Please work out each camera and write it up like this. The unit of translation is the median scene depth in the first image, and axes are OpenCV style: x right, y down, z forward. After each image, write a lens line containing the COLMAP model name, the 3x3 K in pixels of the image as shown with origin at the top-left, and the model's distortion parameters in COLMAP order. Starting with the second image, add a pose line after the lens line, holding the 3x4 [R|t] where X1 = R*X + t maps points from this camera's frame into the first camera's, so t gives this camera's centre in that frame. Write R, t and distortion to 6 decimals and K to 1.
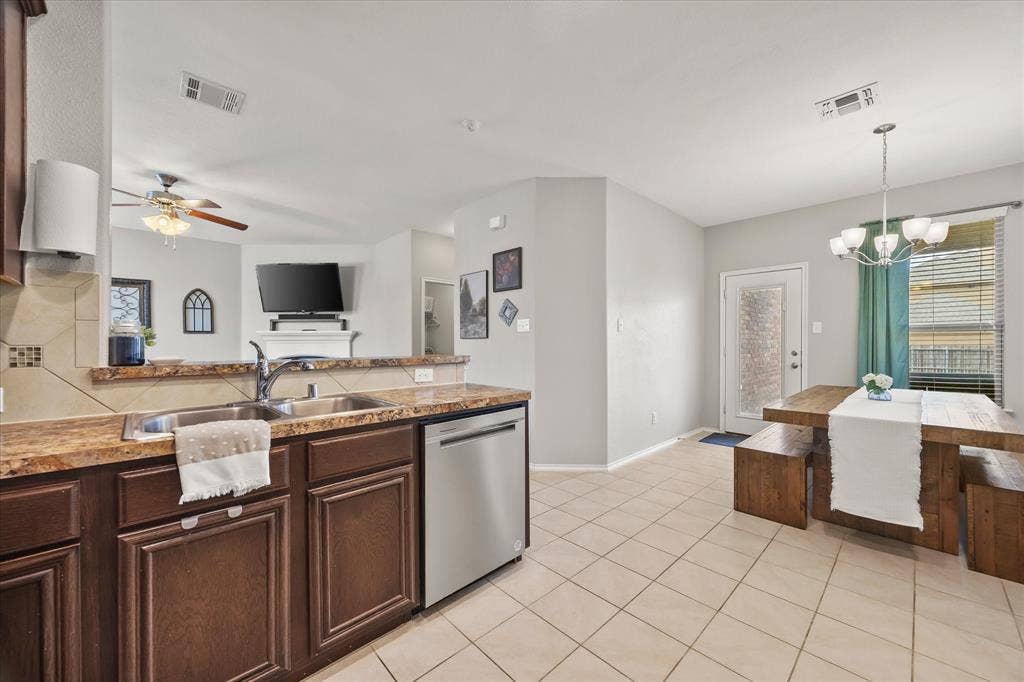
lens RADIAL K [[407.9, 0, 521.8], [0, 407.9, 345.0], [0, 0, 1]] dist [-0.000425, -0.000242]
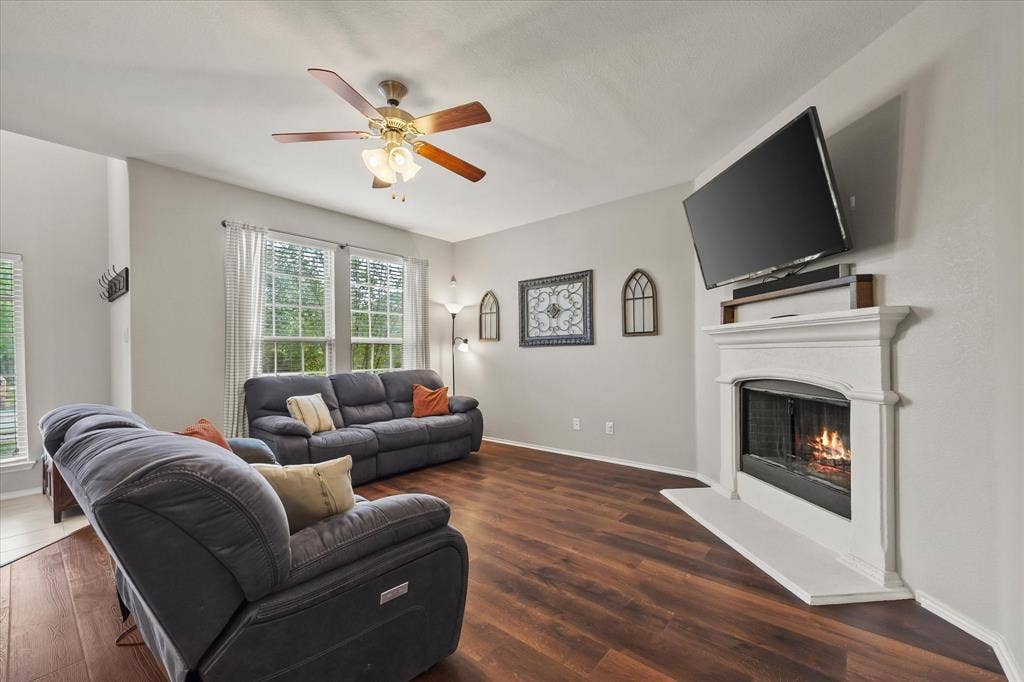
lens RADIAL K [[427.6, 0, 510.1], [0, 427.6, 353.4], [0, 0, 1]] dist [0.151275, 0.000083]
pose [[0.125261, 0.005211, -0.992110, -0.105541], [0.011699, 0.999909, 0.006729, -0.005846], [0.992055, -0.012449, 0.125189, 0.706911]]
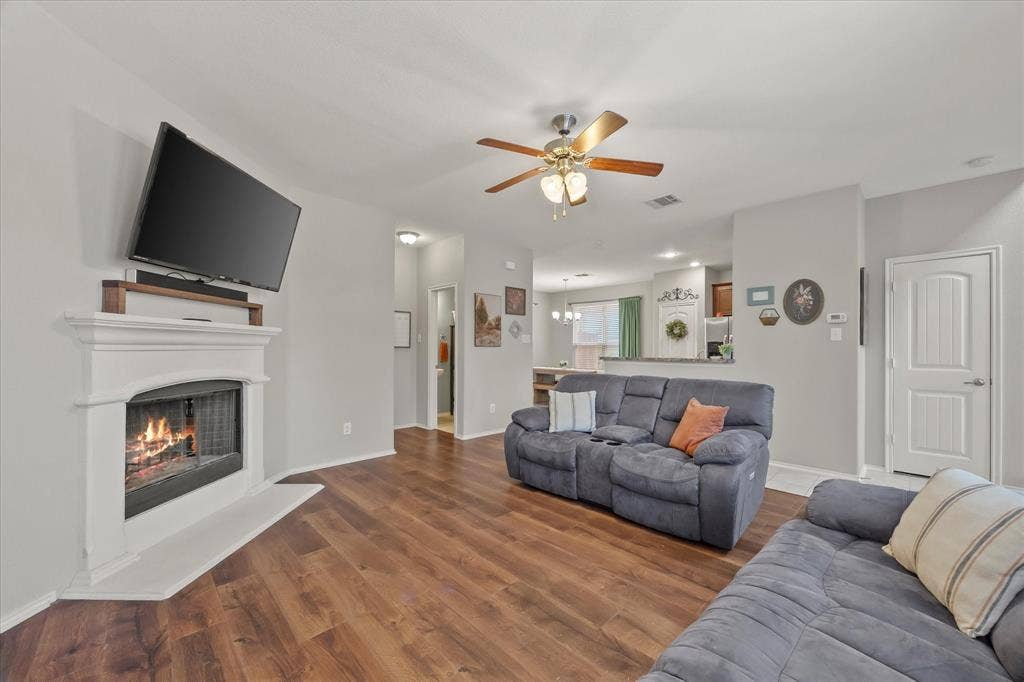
lens RADIAL K [[394.1, 0, 512.8], [0, 394.1, 353.9], [0, 0, 1]] dist [0.000482, 0.000014]
pose [[-0.023909, -0.008627, 0.999677, -1.011998], [0.003121, 0.999957, 0.008704, -0.002749], [-0.999709, 0.003328, -0.023881, 0.718876]]
